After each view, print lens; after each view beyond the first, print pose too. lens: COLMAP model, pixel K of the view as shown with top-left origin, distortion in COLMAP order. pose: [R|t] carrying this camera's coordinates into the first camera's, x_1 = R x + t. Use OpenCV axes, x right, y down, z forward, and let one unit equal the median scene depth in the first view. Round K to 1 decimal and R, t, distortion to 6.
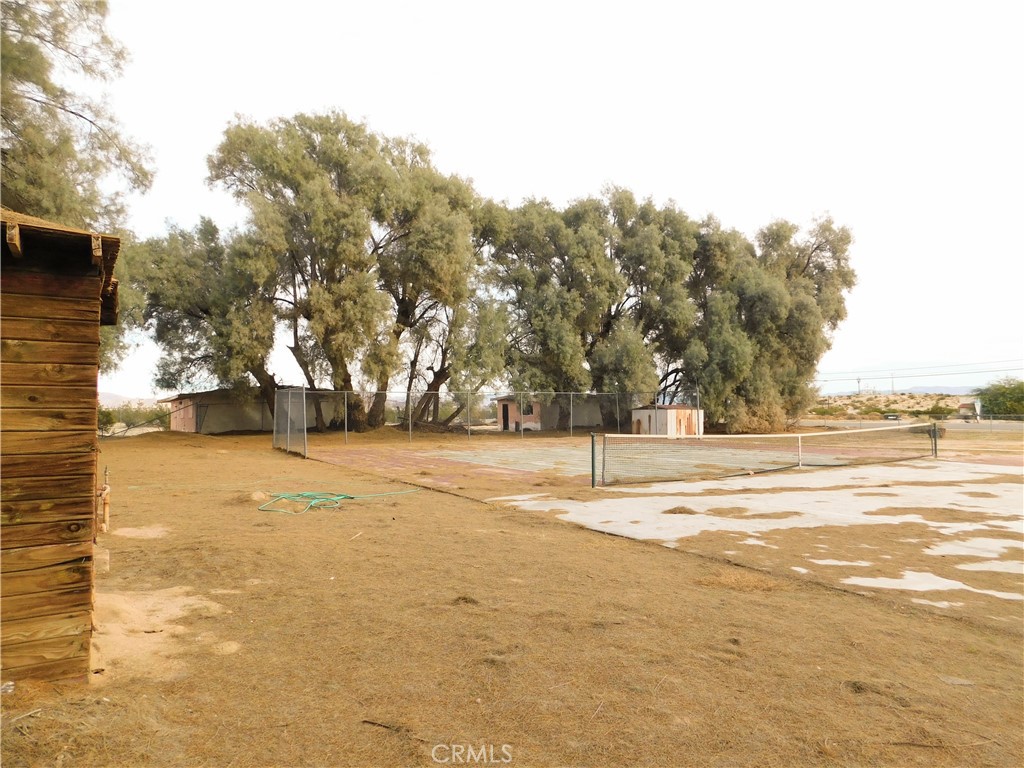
lens RADIAL K [[680.7, 0, 515.4], [0, 680.7, 378.4], [0, 0, 1]] dist [-0.058885, 0.026049]
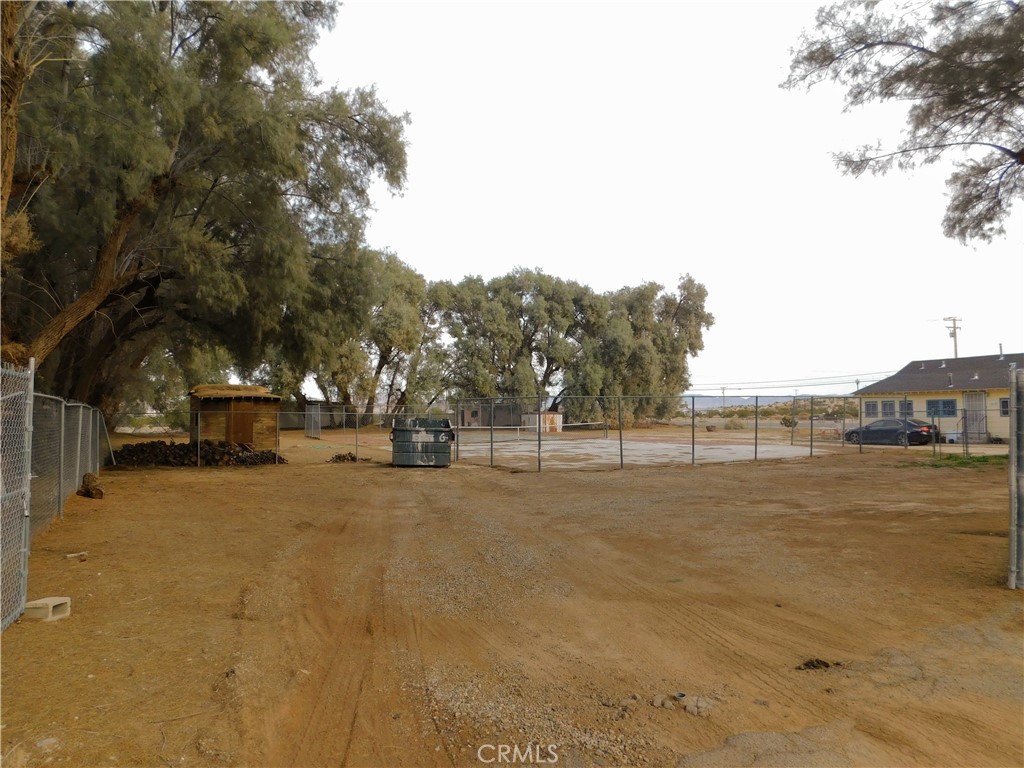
lens RADIAL K [[680.7, 0, 512.3], [0, 680.7, 388.7], [0, 0, 1]] dist [-0.058885, 0.026049]
pose [[0.998790, -0.005080, -0.048923, 0.216187], [0.005734, 0.999896, 0.013246, -0.035285], [0.048851, -0.013510, 0.998715, -0.593323]]
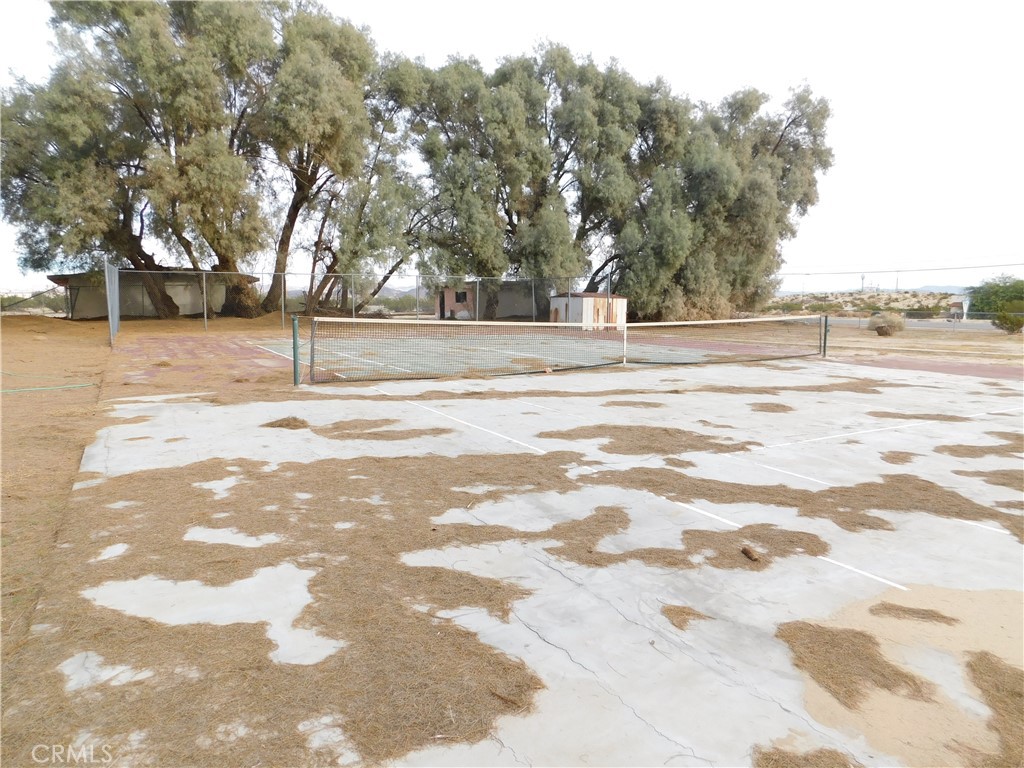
lens RADIAL K [[680.7, 0, 512.4], [0, 680.7, 381.2], [0, 0, 1]] dist [-0.058885, 0.026049]
pose [[0.999835, 0.015801, -0.008997, 0.122757], [-0.014131, 0.986622, 0.162410, 0.008993], [0.011443, -0.162256, 0.986682, 0.080390]]
